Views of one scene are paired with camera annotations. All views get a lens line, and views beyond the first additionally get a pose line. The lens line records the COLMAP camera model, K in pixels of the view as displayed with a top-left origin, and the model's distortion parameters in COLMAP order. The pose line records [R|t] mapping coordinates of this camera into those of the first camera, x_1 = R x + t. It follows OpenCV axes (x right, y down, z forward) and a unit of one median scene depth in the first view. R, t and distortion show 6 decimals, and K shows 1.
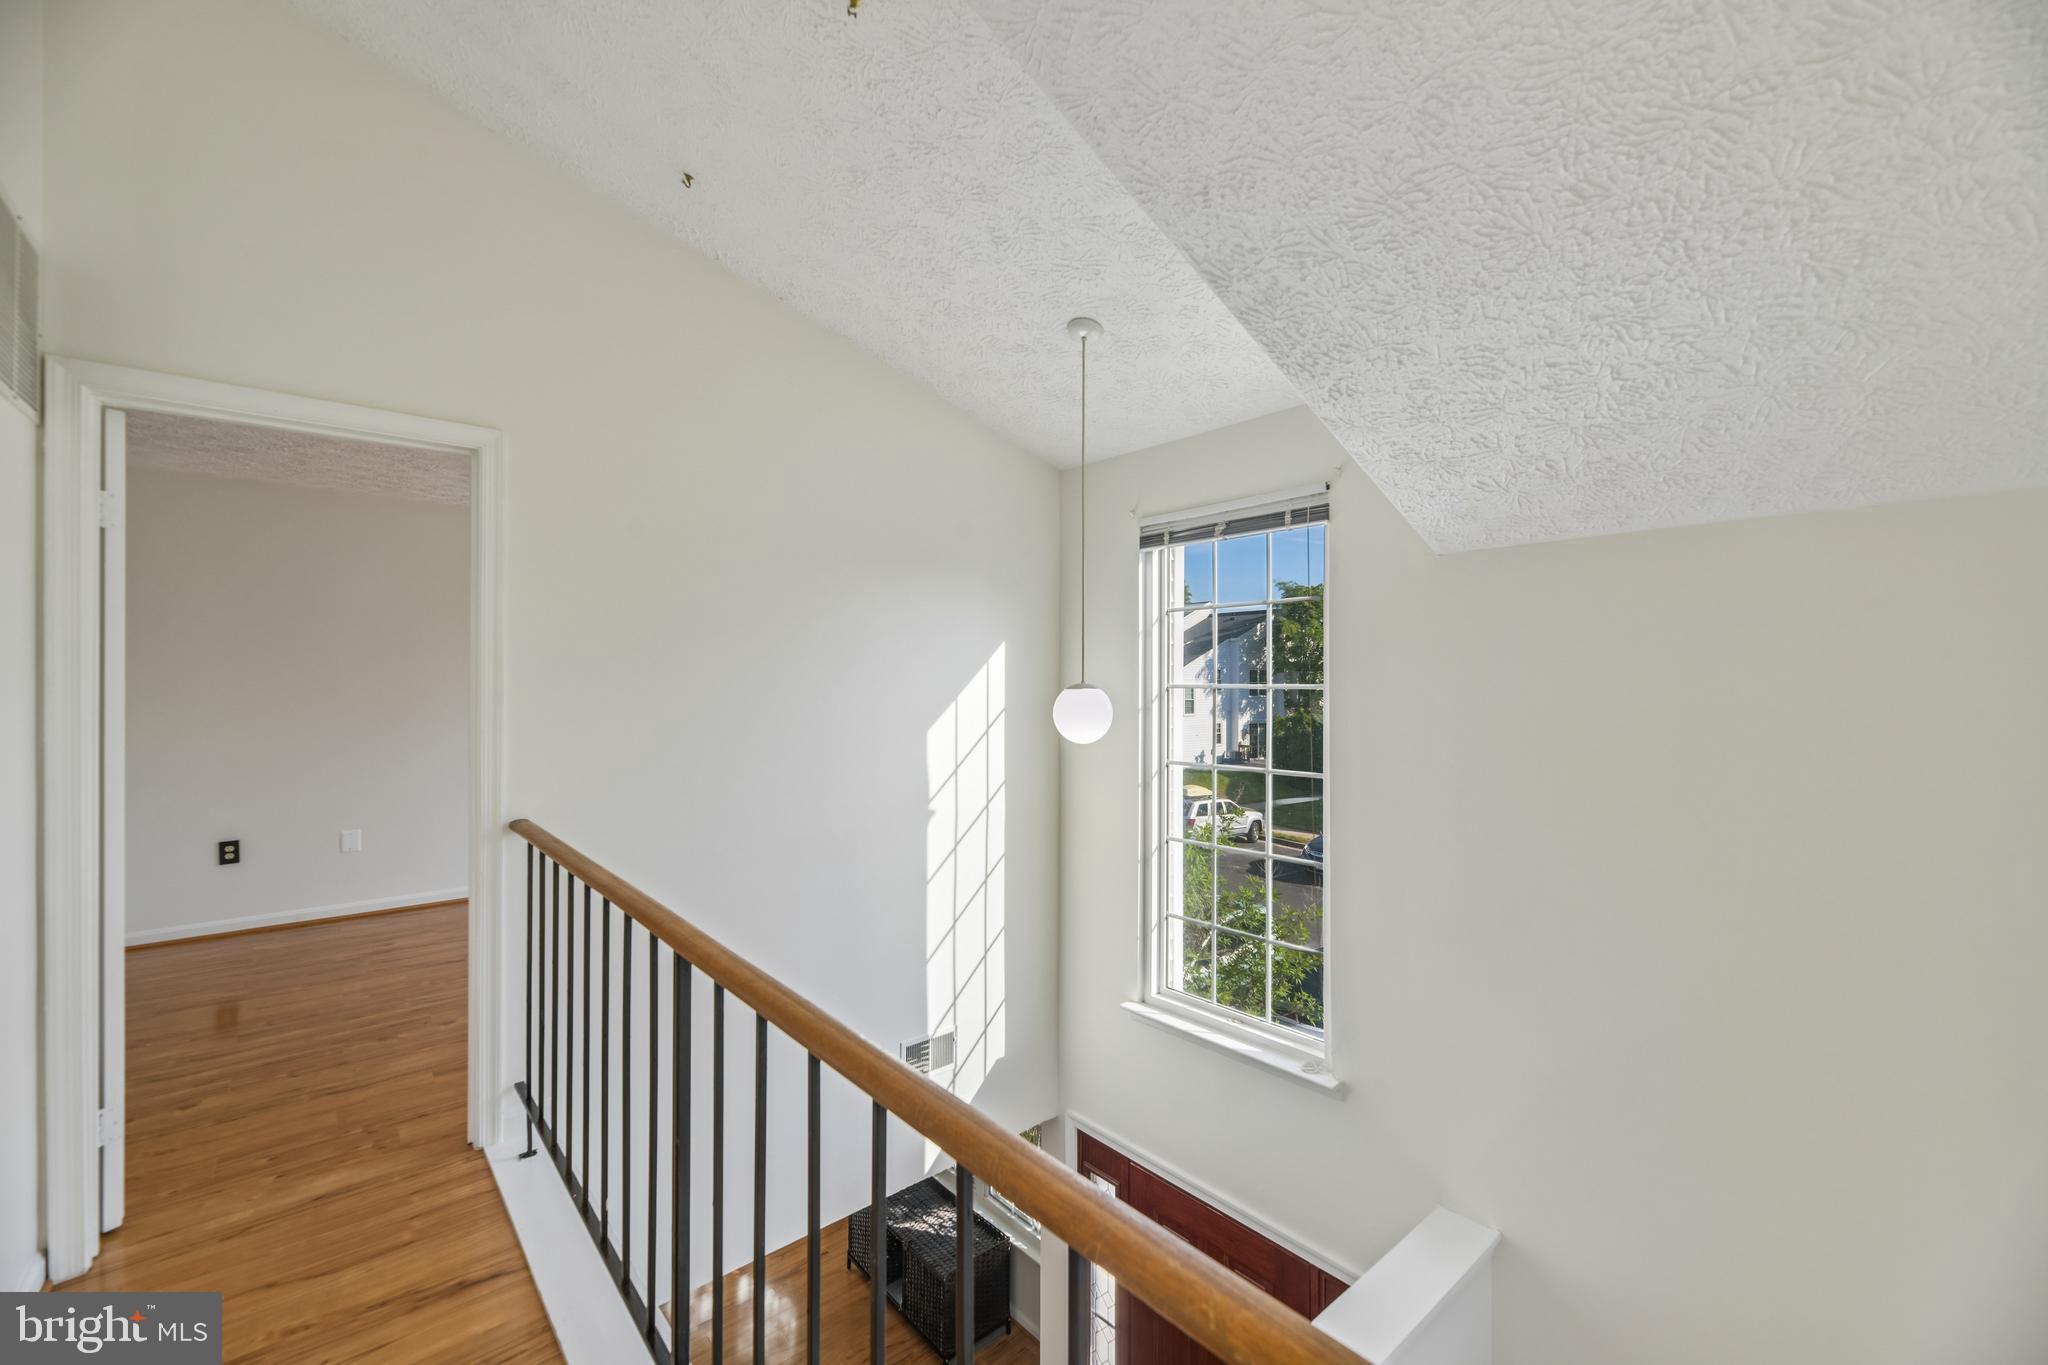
lens RADIAL K [[828.3, 0, 1034.4], [0, 828.3, 688.0], [0, 0, 1]] dist [0.004787, -0.003246]
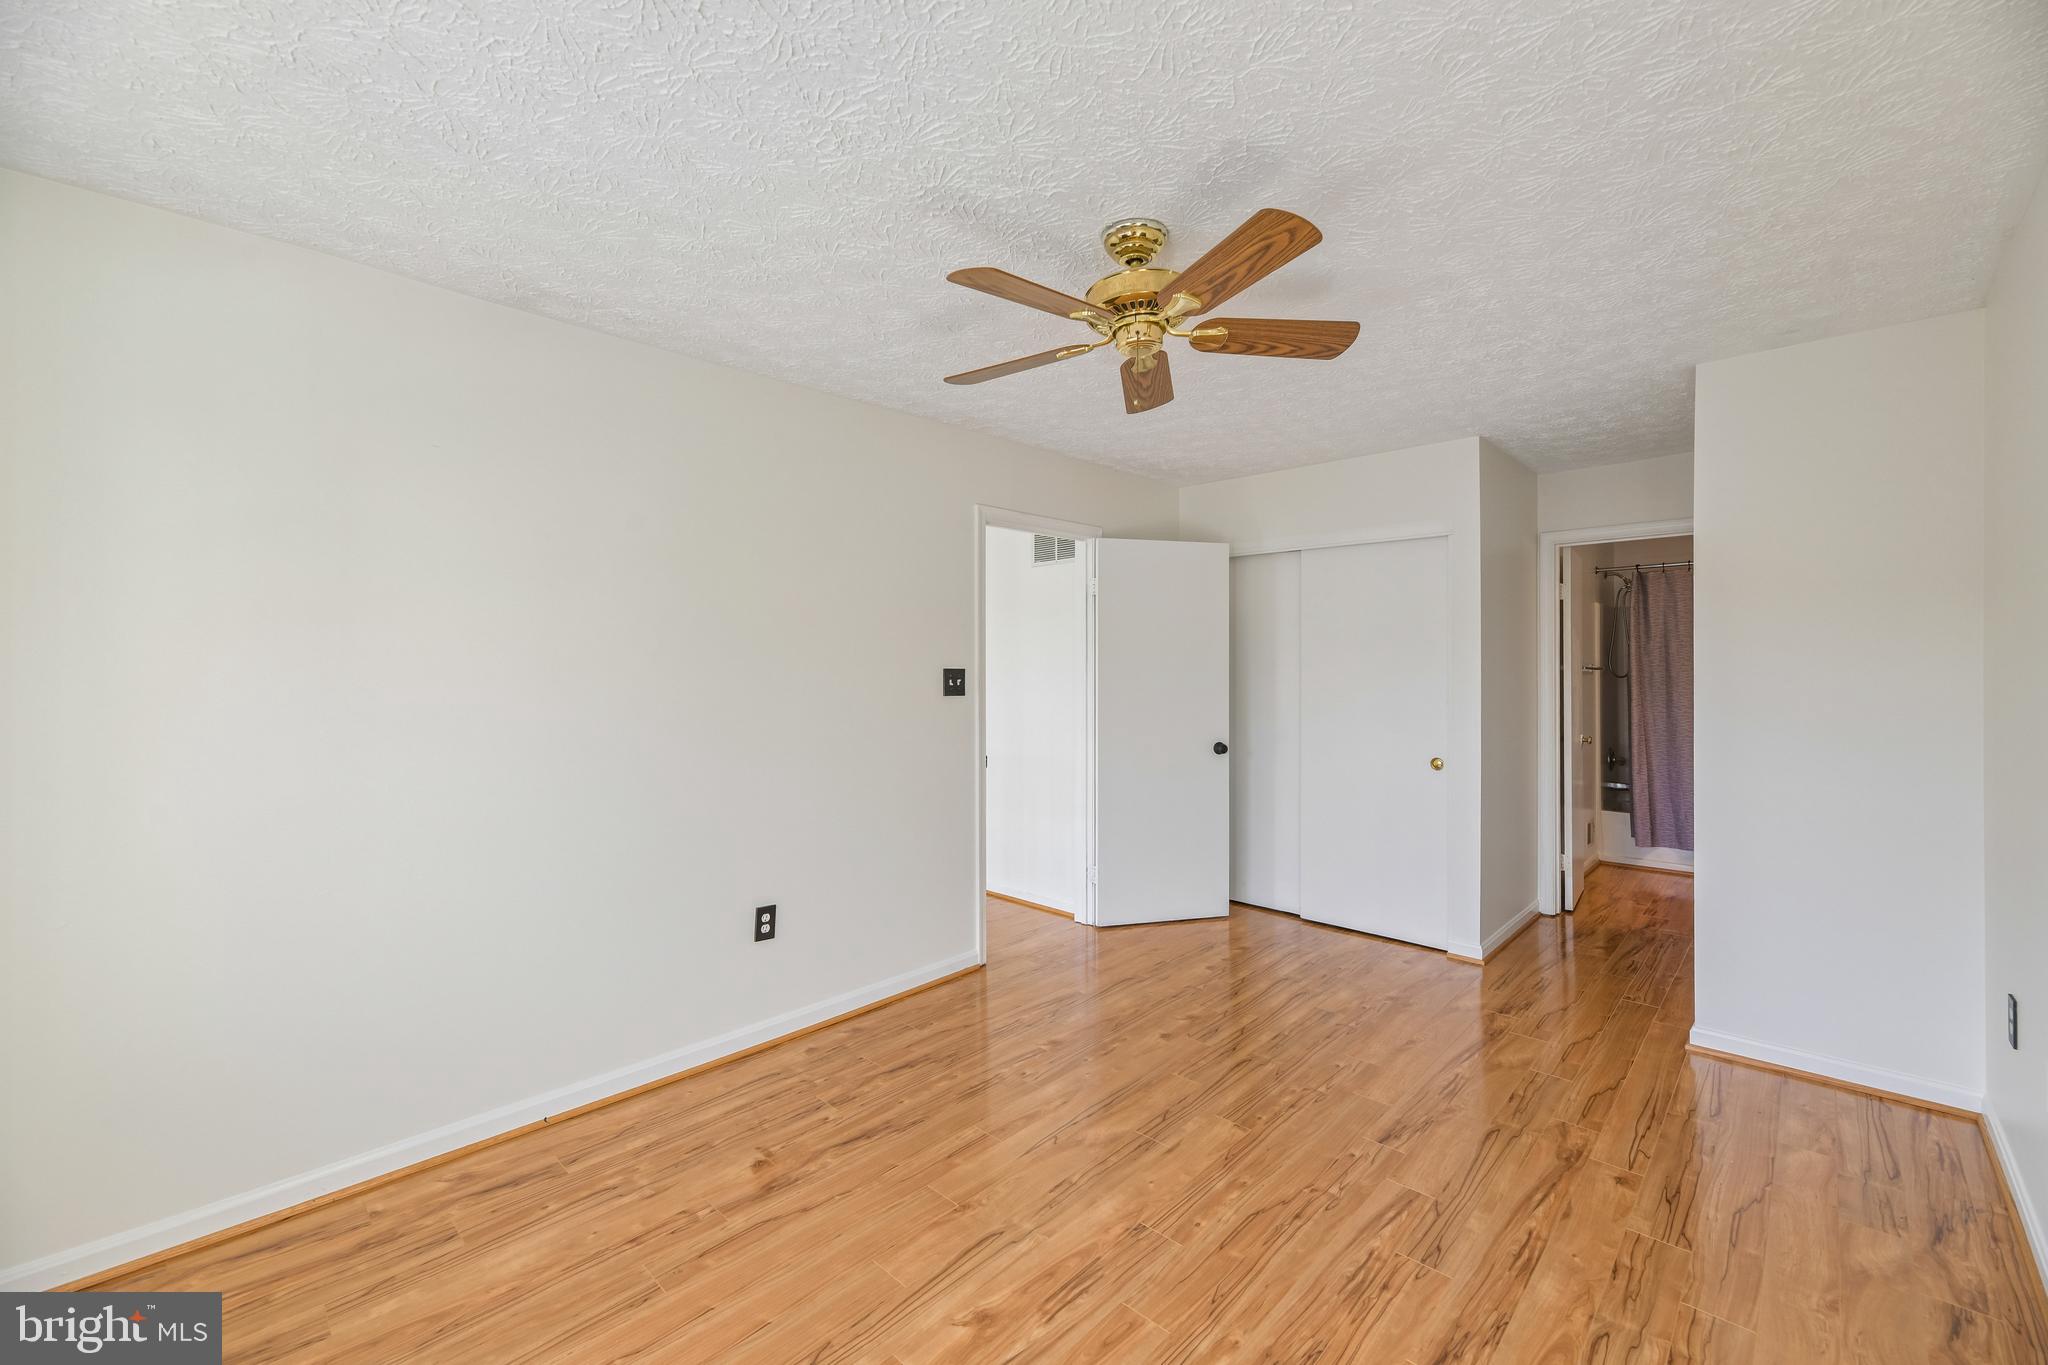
lens RADIAL K [[828.3, 0, 1026.5], [0, 828.3, 662.6], [0, 0, 1]] dist [0.004787, -0.003246]
pose [[-0.996659, -0.001289, -0.081667, -0.541754], [-0.001849, 0.999975, 0.006785, -0.018890], [0.081656, 0.006913, -0.996637, 2.158518]]
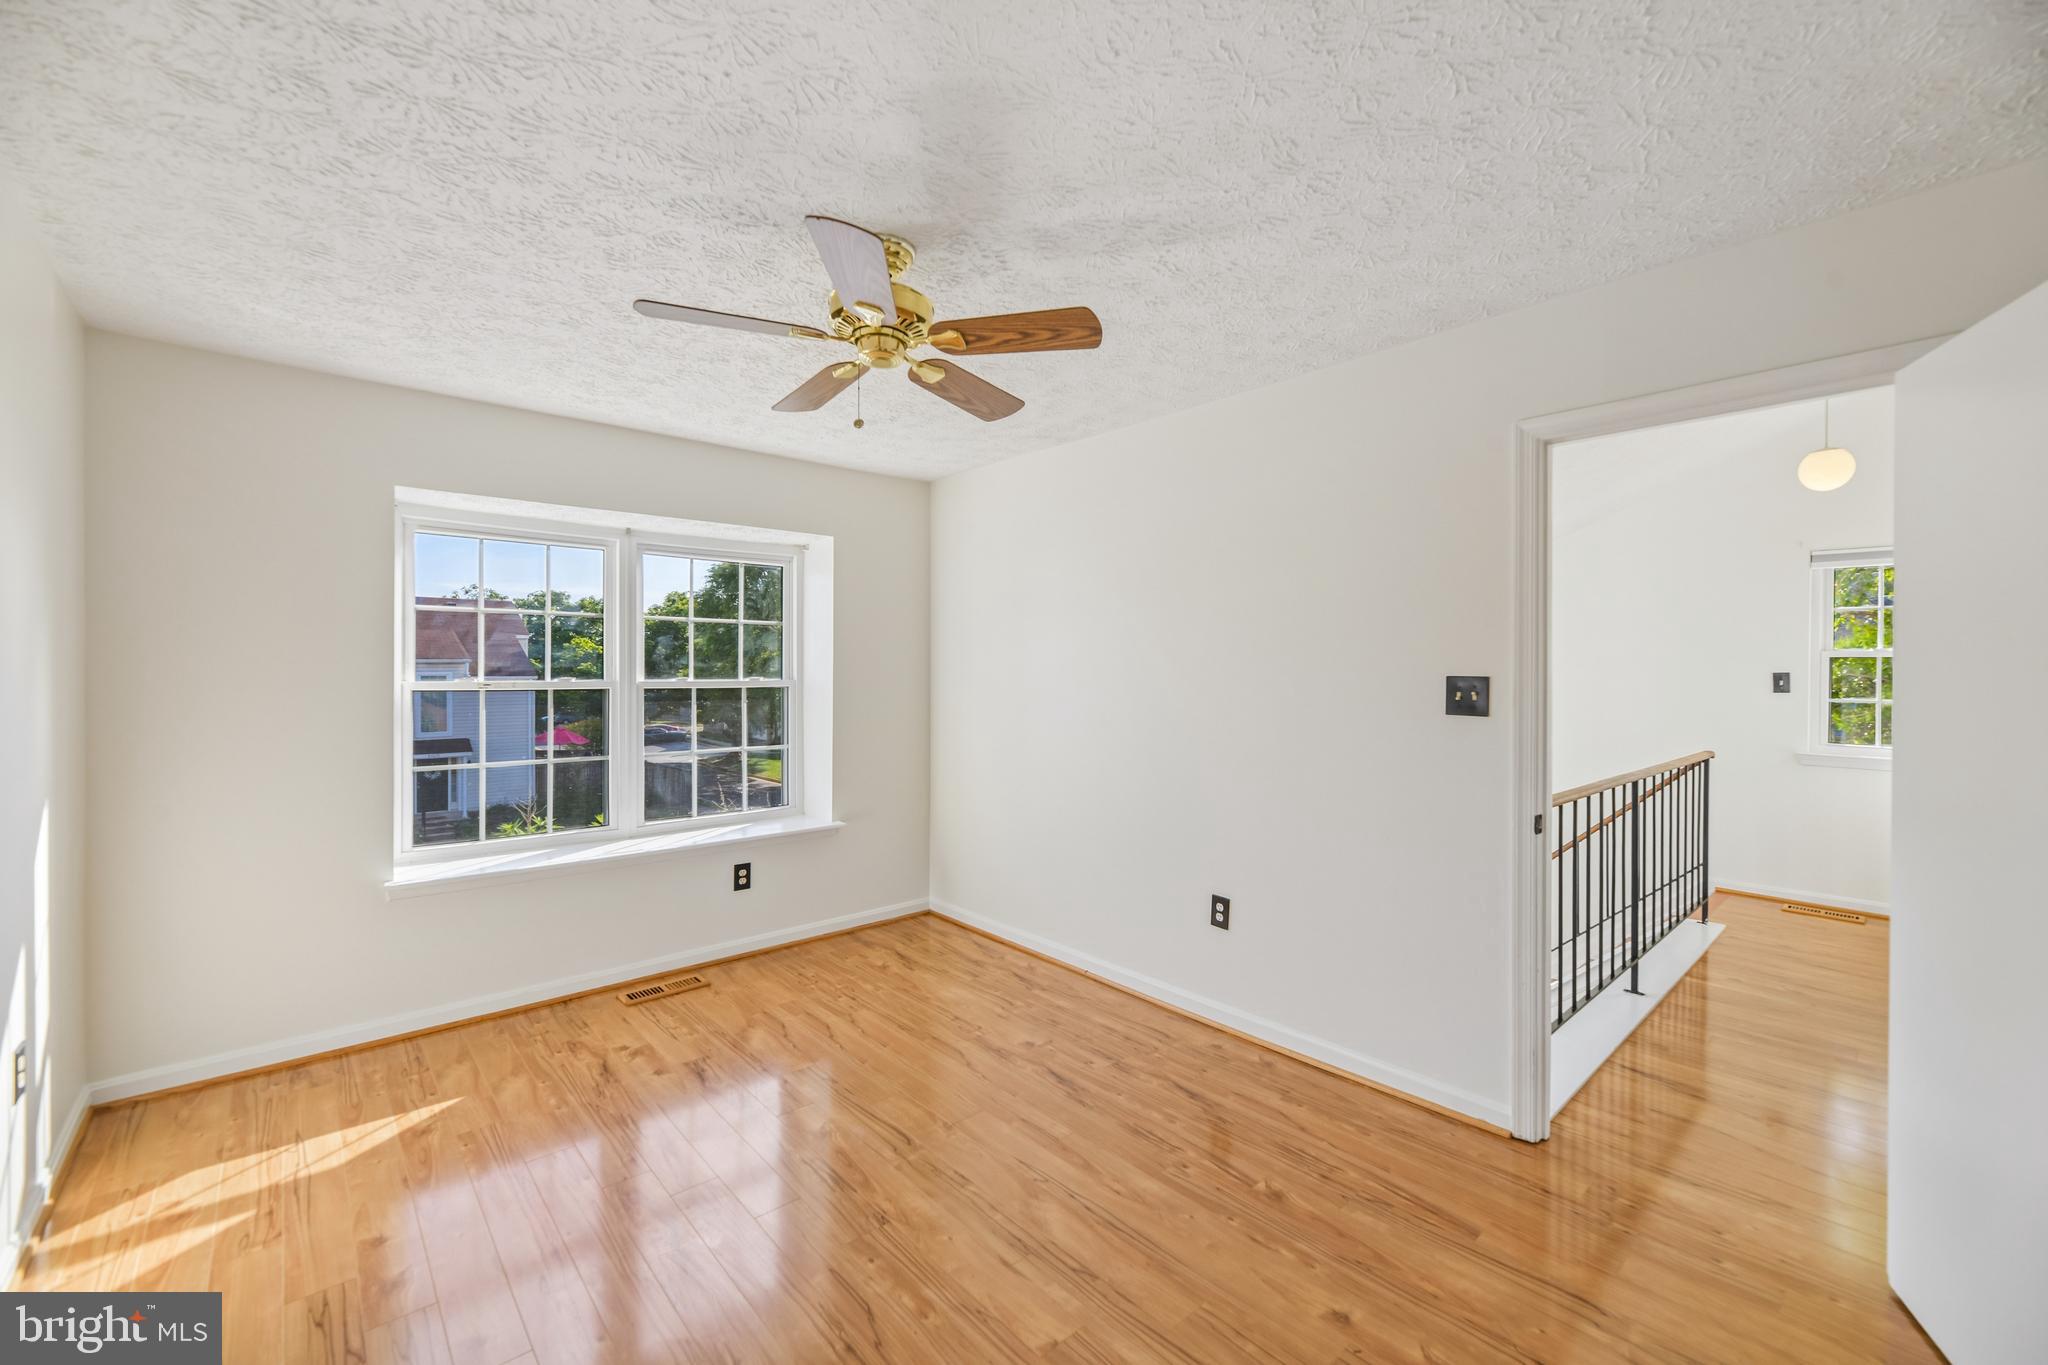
lens RADIAL K [[828.3, 0, 1043.6], [0, 828.3, 676.0], [0, 0, 1]] dist [0.004787, -0.003246]
pose [[-0.015576, -0.010237, 0.999826, -1.392868], [0.009198, 0.999904, 0.010381, -0.013250], [-0.999836, 0.009358, -0.015480, 1.354520]]
